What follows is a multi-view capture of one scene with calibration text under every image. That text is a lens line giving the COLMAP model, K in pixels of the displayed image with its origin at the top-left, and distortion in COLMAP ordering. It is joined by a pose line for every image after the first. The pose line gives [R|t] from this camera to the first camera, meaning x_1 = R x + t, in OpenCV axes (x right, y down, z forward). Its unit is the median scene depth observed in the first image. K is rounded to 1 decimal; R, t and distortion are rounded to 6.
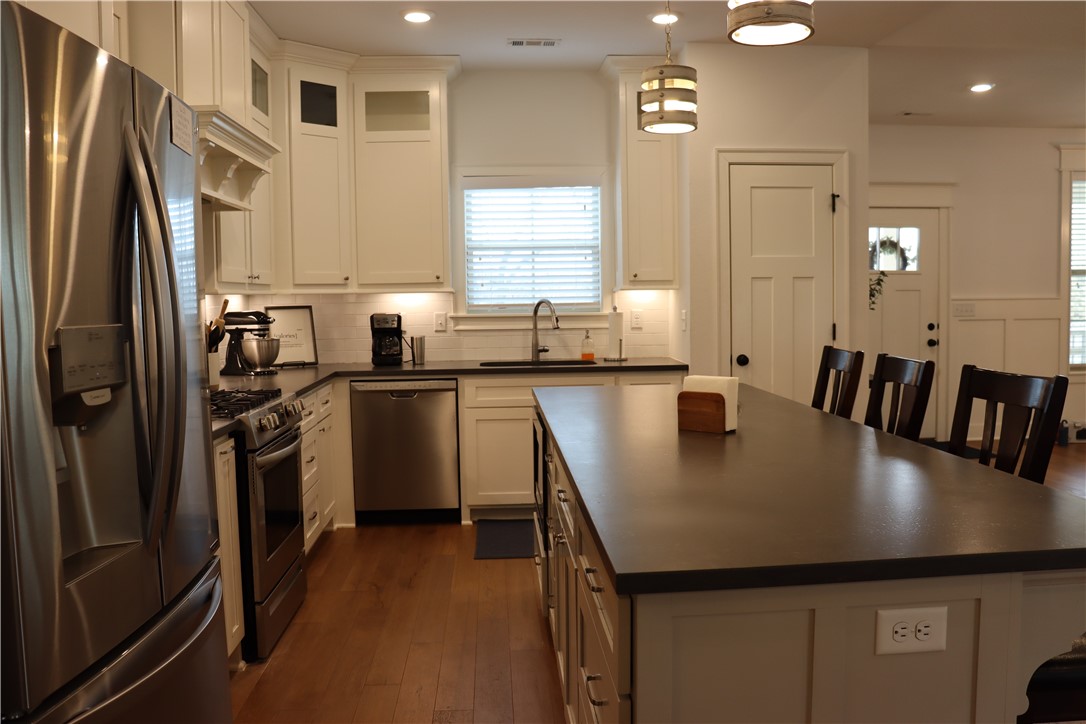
lens RADIAL K [[898.4, 0, 544.4], [0, 898.4, 363.8], [0, 0, 1]] dist [-0.156883, 0.127390]
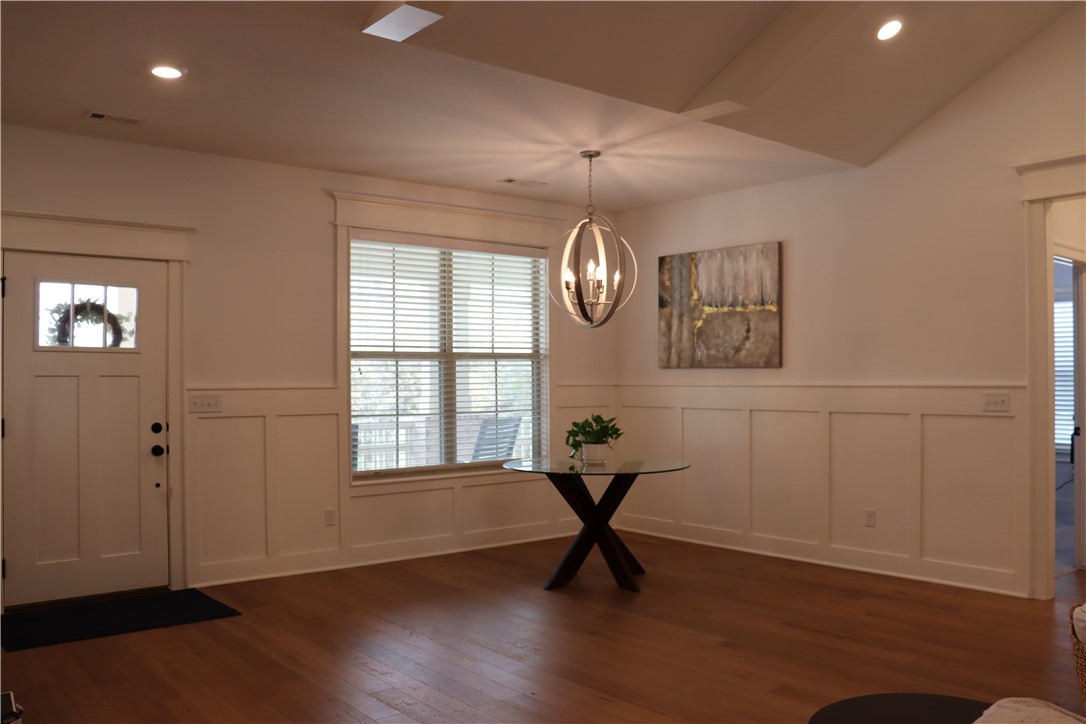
lens RADIAL K [[898.4, 0, 537.3], [0, 898.4, 364.3], [0, 0, 1]] dist [-0.156883, 0.127390]
pose [[0.810193, 0.020310, 0.585811, 0.378132], [0.032949, 0.996241, -0.080109, -0.036746], [-0.585236, 0.084206, 0.806479, 0.339921]]
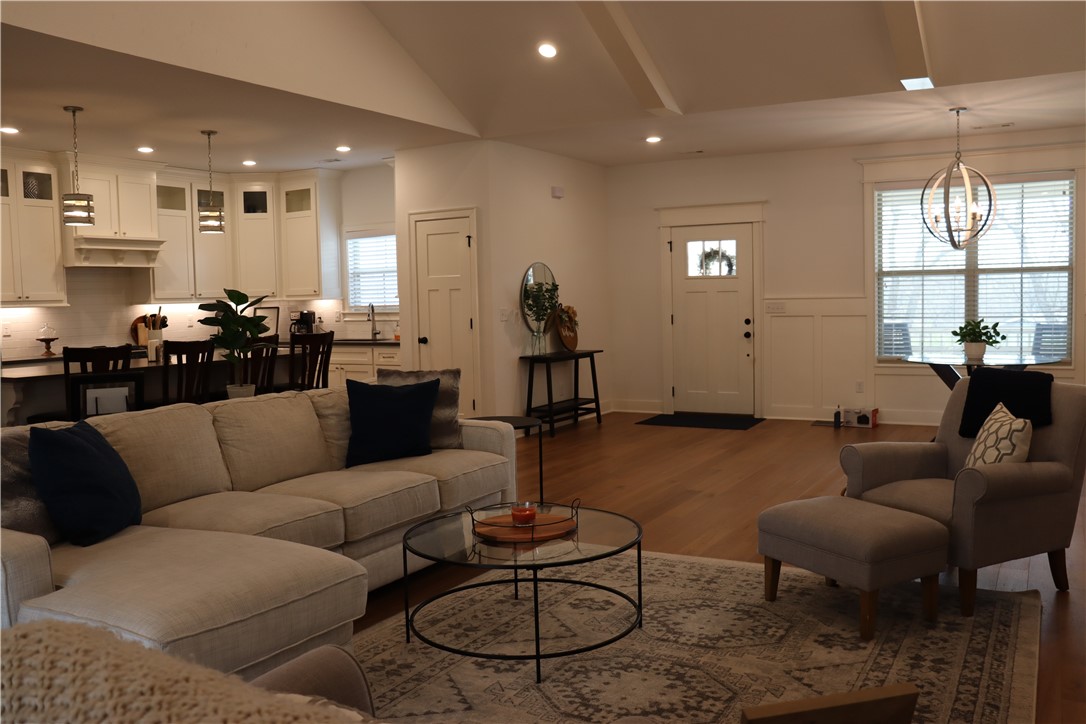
lens RADIAL K [[898.4, 0, 549.1], [0, 898.4, 367.1], [0, 0, 1]] dist [-0.156883, 0.127390]
pose [[0.839474, 0.037331, -0.542116, 1.202047], [-0.030572, 0.999302, 0.021473, 0.002795], [0.542540, -0.001452, 0.840029, -0.240318]]
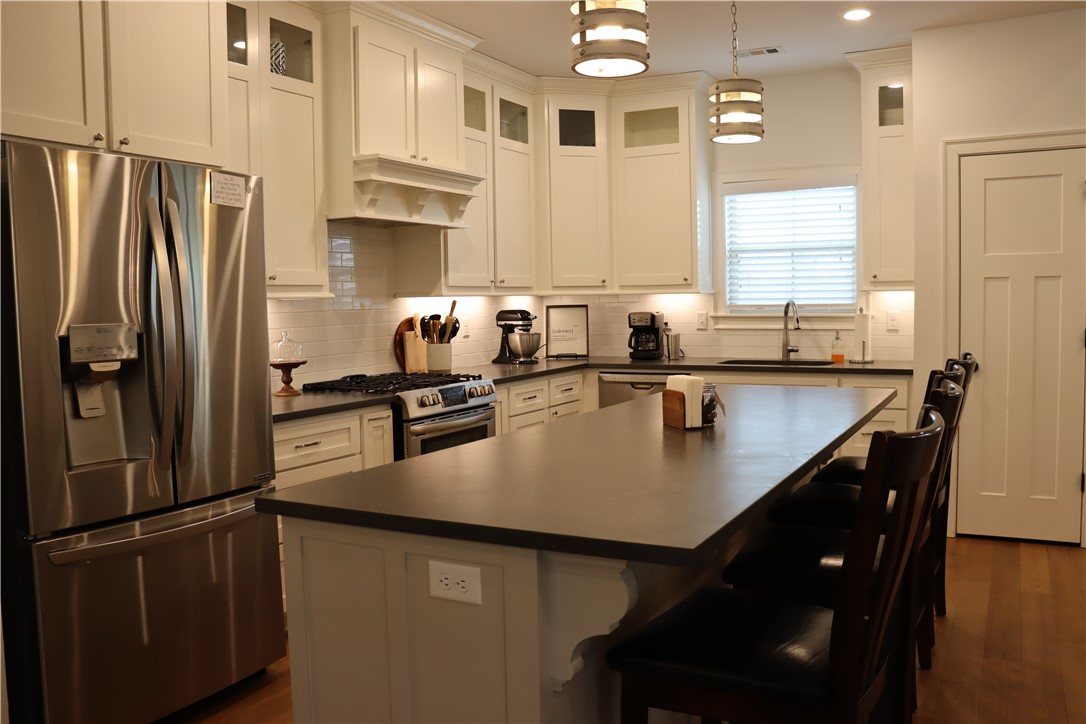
lens RADIAL K [[898.4, 0, 565.4], [0, 898.4, 362.8], [0, 0, 1]] dist [-0.156883, 0.127390]
pose [[0.861526, 0.035292, -0.506485, 0.291462], [-0.033292, 0.999361, 0.013006, -0.005389], [0.506620, 0.005657, 0.862151, 0.000958]]
